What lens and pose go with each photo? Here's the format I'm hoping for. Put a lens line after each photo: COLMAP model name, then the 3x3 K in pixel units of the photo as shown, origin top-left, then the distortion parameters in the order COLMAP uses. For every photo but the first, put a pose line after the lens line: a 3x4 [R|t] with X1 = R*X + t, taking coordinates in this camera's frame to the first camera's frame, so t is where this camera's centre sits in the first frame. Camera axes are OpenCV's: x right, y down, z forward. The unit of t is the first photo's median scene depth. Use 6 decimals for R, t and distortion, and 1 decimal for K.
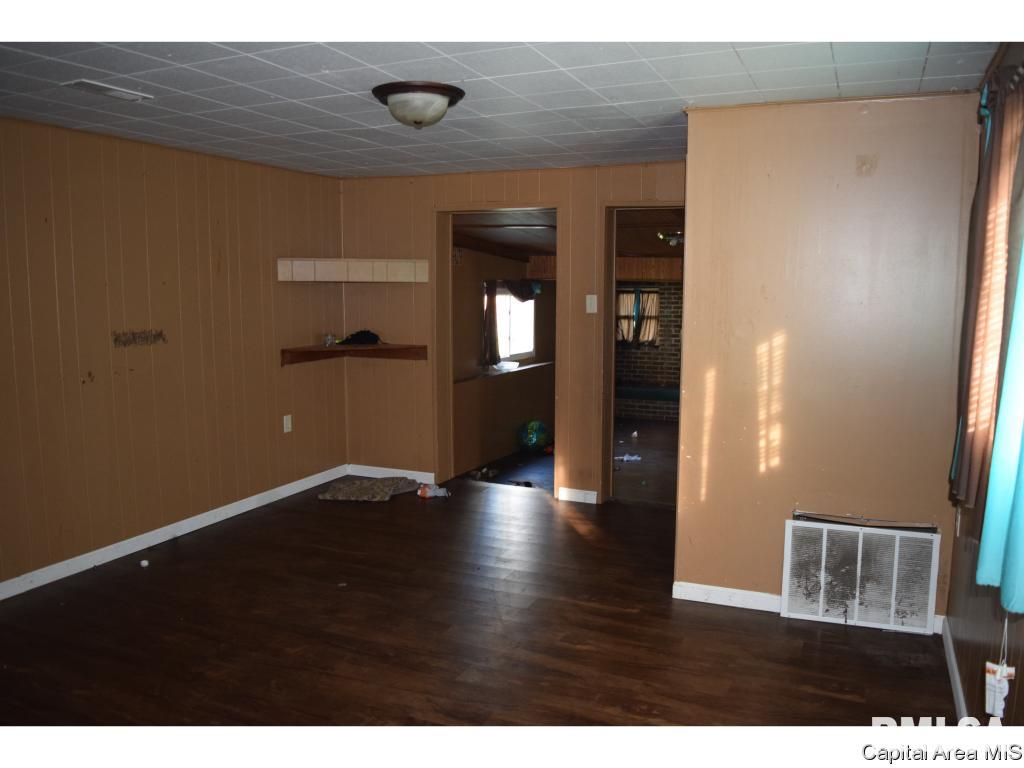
lens RADIAL K [[833.7, 0, 512.0], [0, 833.7, 384.0], [0, 0, 1]] dist [-0.069764, 0.001220]
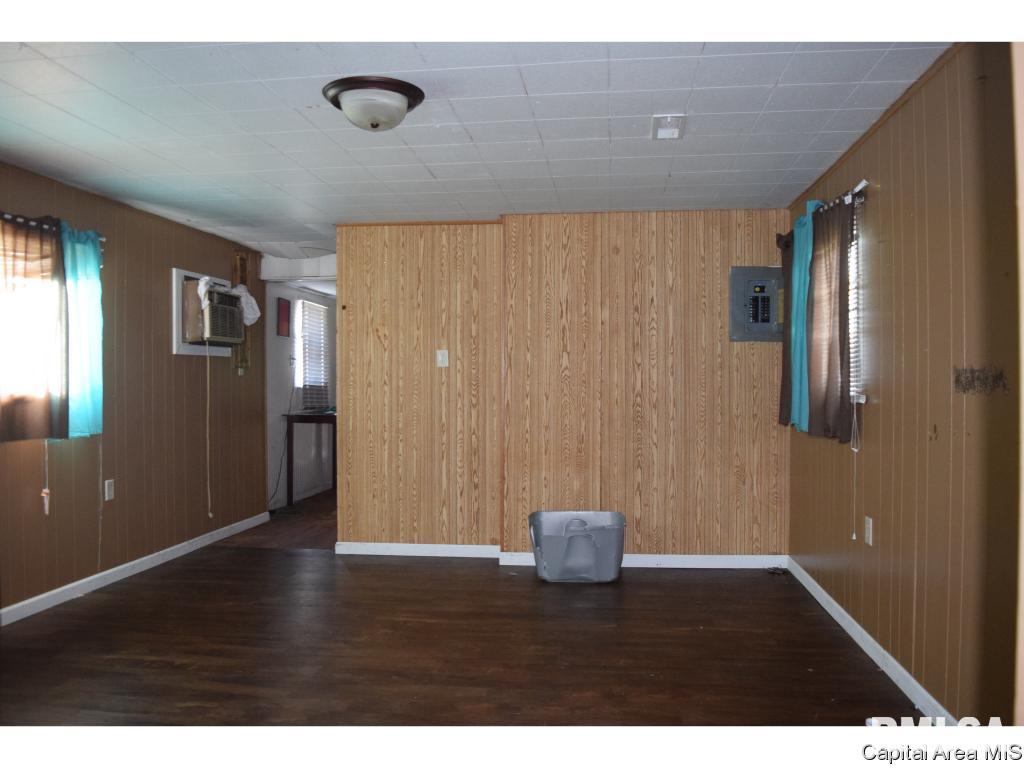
lens RADIAL K [[833.7, 0, 512.0], [0, 833.7, 384.0], [0, 0, 1]] dist [-0.069764, 0.001220]
pose [[-0.960003, -0.007447, -0.279892, 0.000045], [-0.039323, 0.993324, 0.108446, -0.043564], [0.277216, 0.115115, -0.953887, 0.621593]]
